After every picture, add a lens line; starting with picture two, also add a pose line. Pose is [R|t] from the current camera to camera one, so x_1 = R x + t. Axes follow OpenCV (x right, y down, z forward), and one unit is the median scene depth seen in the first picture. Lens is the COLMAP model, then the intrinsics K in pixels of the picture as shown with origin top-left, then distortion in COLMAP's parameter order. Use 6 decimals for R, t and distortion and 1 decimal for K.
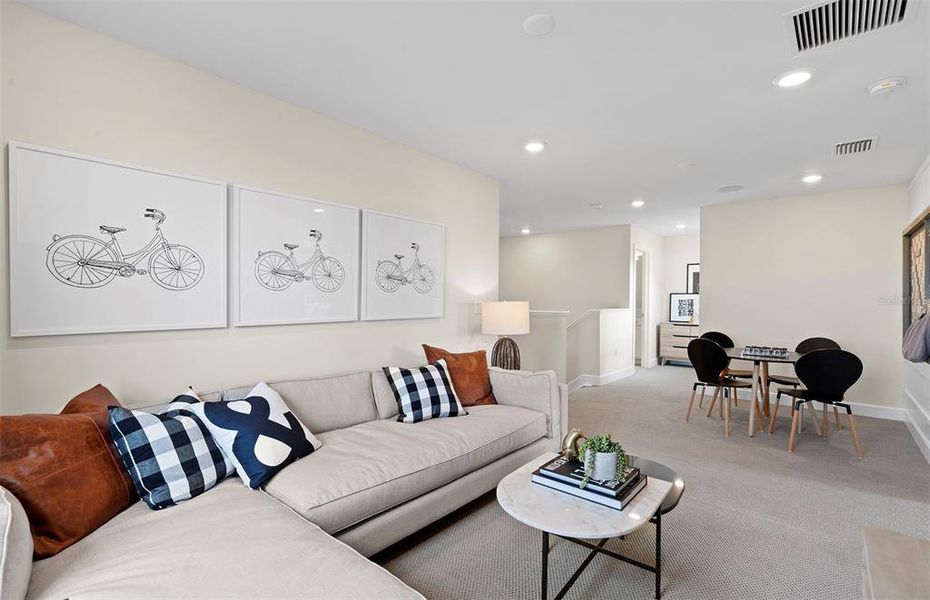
lens RADIAL K [[426.5, 0, 462.3], [0, 426.5, 297.8], [0, 0, 1]] dist [0.002035, 0.000364]
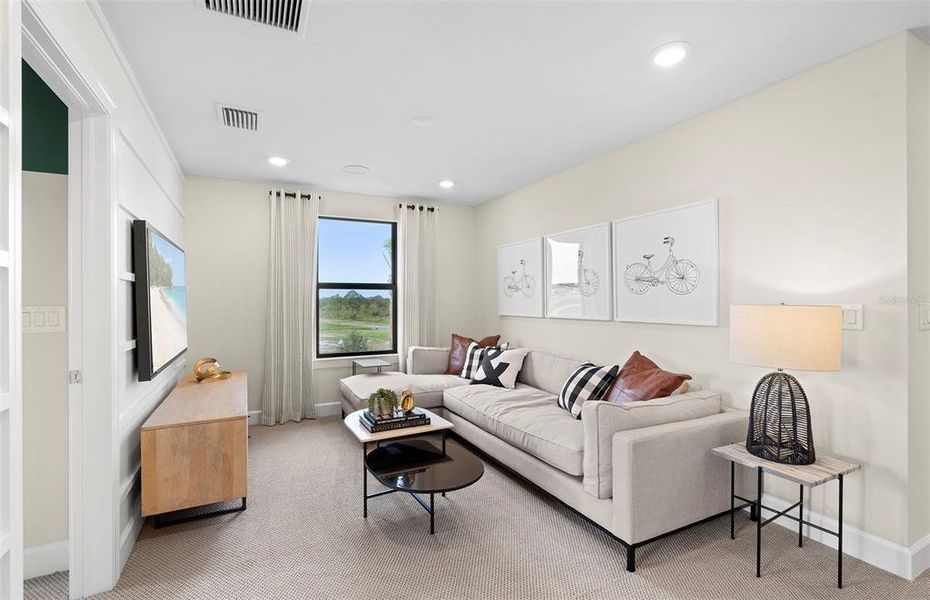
lens RADIAL K [[426.5, 0, 468.1], [0, 426.5, 295.7], [0, 0, 1]] dist [0.002035, 0.000364]
pose [[-0.371921, -0.012281, -0.928183, 0.880872], [0.004832, 0.999873, -0.015165, 0.002378], [0.928252, -0.010125, -0.371814, 0.987449]]
